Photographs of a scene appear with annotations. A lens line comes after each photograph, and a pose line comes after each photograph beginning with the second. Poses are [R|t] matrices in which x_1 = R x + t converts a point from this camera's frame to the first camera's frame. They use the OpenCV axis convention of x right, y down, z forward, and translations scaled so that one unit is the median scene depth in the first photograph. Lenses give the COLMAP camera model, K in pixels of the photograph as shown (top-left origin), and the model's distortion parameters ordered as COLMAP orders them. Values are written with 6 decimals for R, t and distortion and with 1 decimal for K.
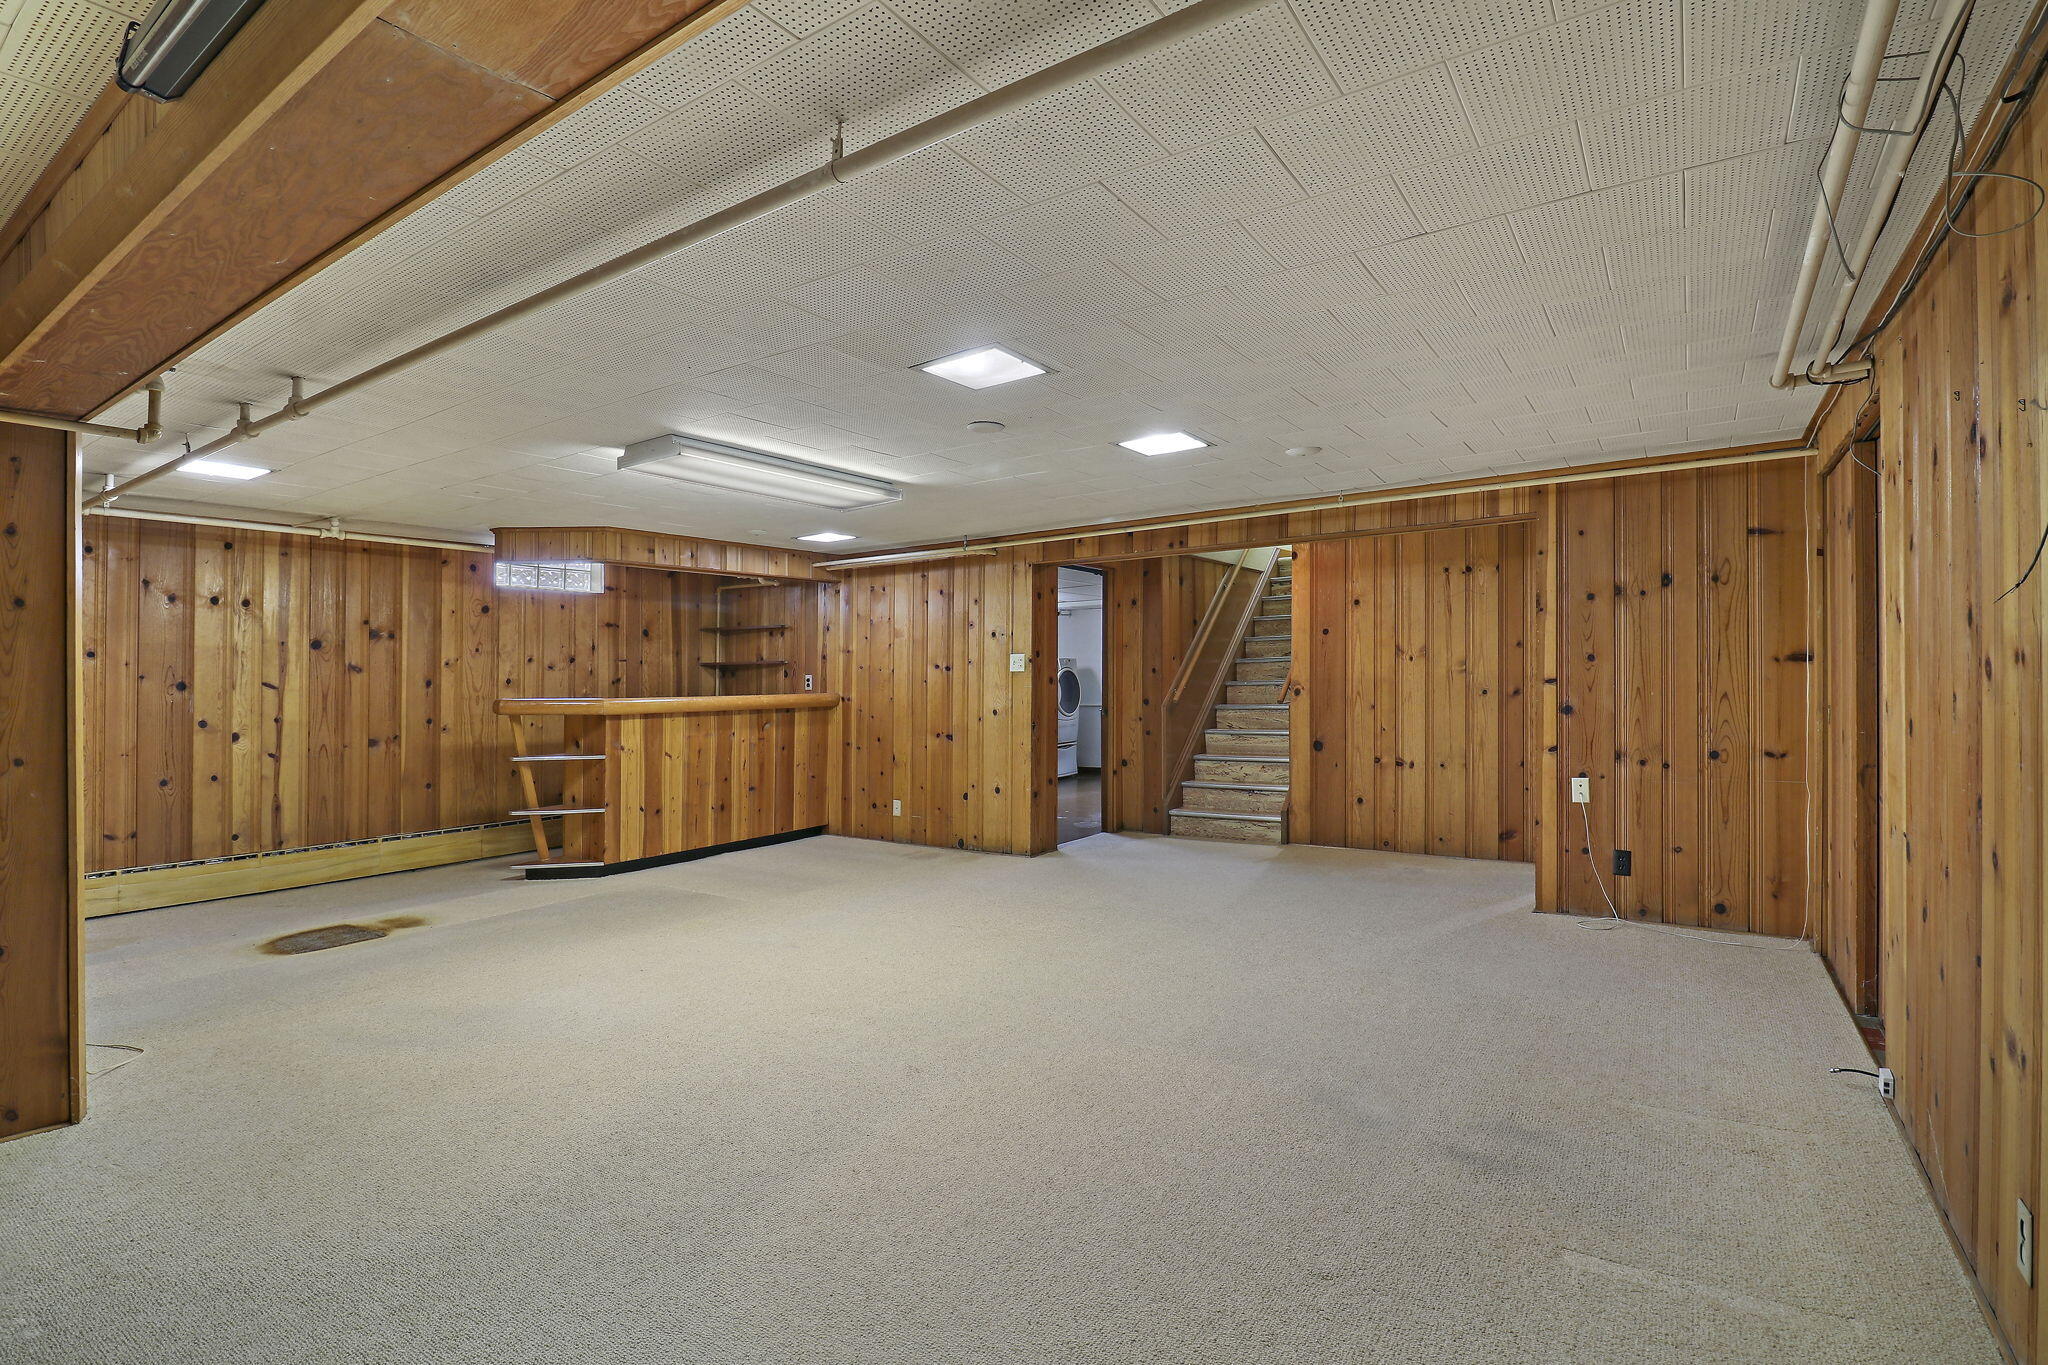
lens RADIAL K [[969.5, 0, 1024.4], [0, 969.5, 692.2], [0, 0, 1]] dist [-0.000462, -0.000092]
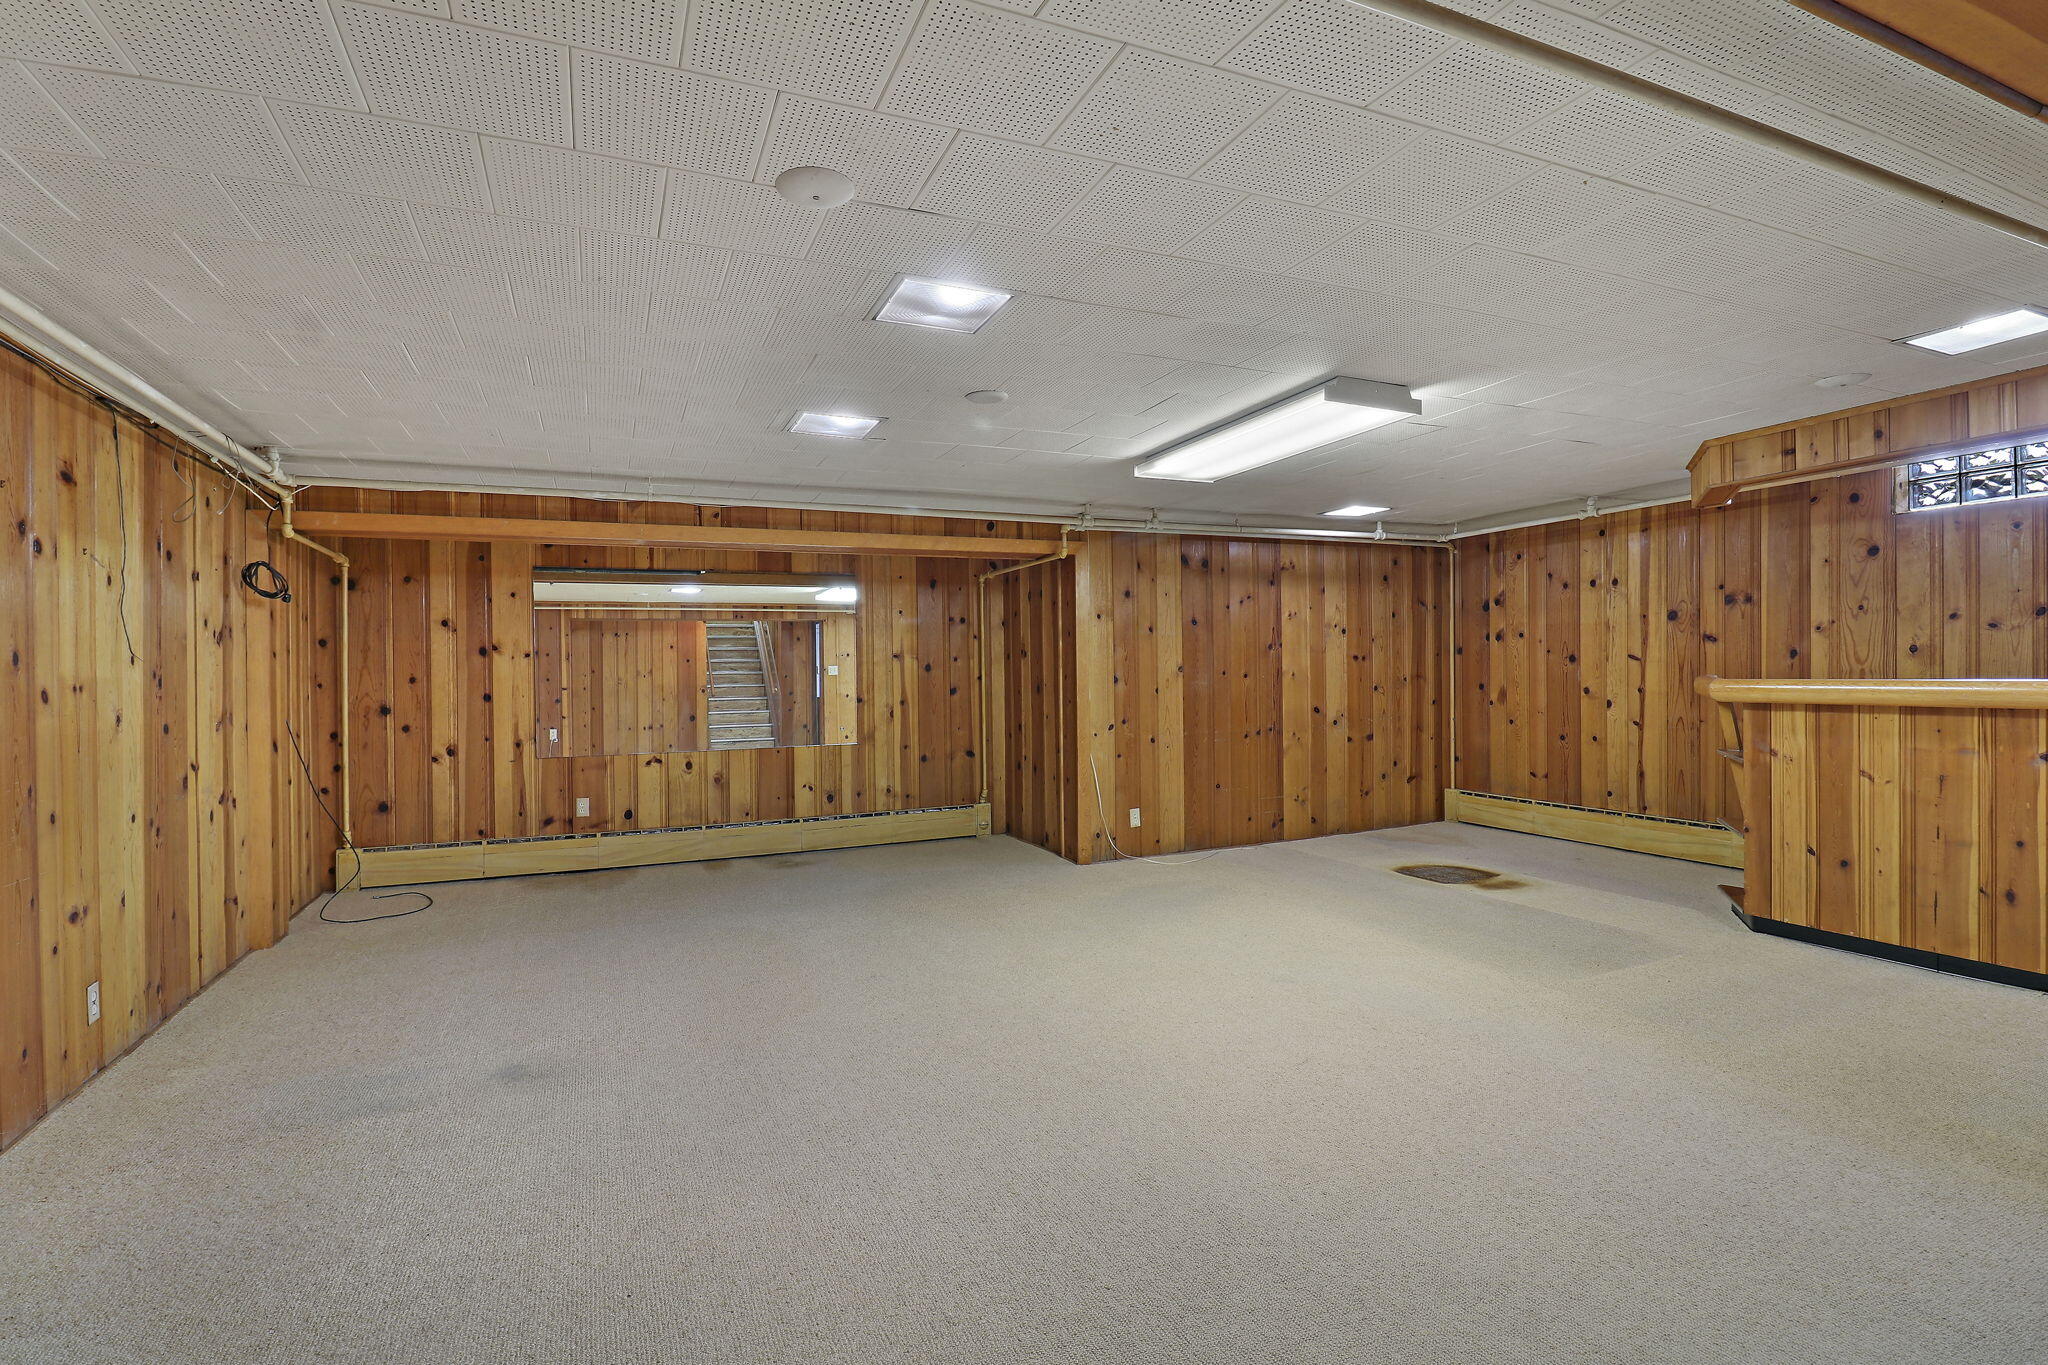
lens RADIAL K [[969.5, 0, 1031.1], [0, 969.5, 661.6], [0, 0, 1]] dist [-0.000462, -0.000092]
pose [[-0.508965, 0.016077, -0.860637, 0.433617], [0.016790, 0.999821, 0.008747, -0.020796], [0.860624, -0.009998, -0.509143, 0.904955]]
